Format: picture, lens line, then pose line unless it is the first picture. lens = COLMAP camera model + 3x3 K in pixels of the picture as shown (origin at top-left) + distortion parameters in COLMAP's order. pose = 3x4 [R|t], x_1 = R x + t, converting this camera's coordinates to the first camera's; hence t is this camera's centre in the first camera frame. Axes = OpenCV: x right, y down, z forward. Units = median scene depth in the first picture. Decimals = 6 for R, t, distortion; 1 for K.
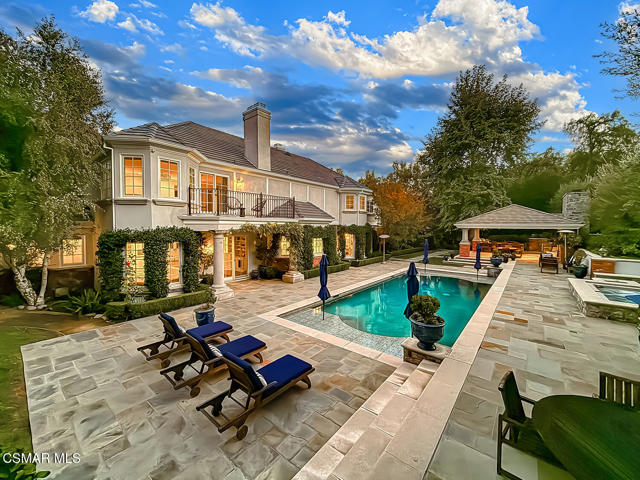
lens RADIAL K [[257.3, 0, 322.6], [0, 257.3, 236.0], [0, 0, 1]] dist [0.000949, 0.000515]
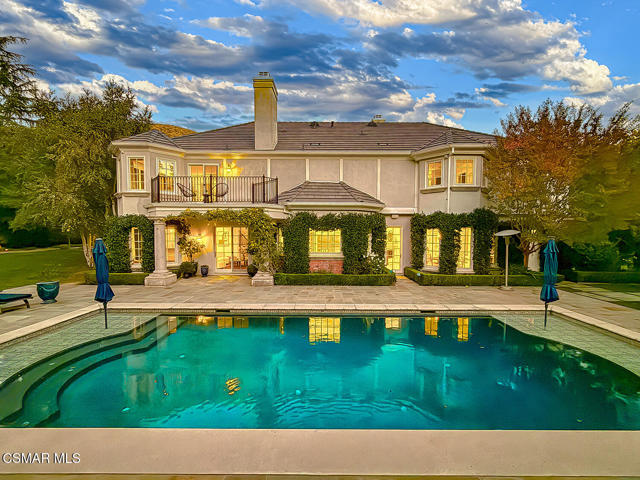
lens RADIAL K [[257.3, 0, 329.7], [0, 257.3, 240.5], [0, 0, 1]] dist [0.000949, 0.000515]
pose [[0.624482, 0.034823, -0.780262, 0.529714], [-0.031041, 0.999323, 0.019756, 0.019350], [0.780422, 0.011883, 0.625140, 0.573344]]
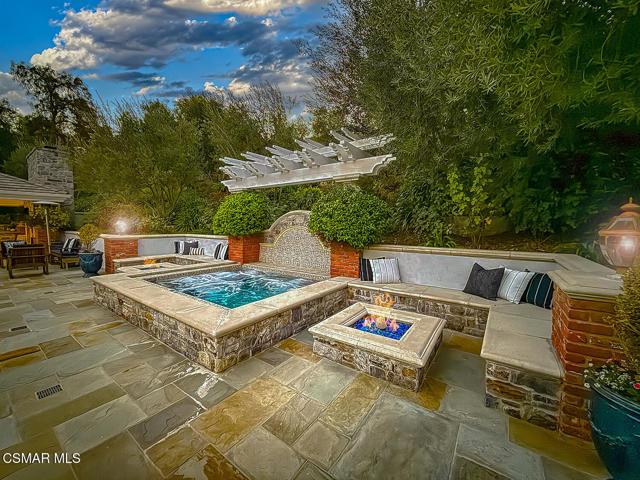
lens RADIAL K [[257.3, 0, 321.4], [0, 257.3, 241.2], [0, 0, 1]] dist [0.000949, 0.000515]
pose [[-0.048780, -0.073330, 0.996114, 0.277342], [0.033129, 0.996634, 0.074991, 0.044984], [-0.998260, 0.036659, -0.046186, 0.353919]]
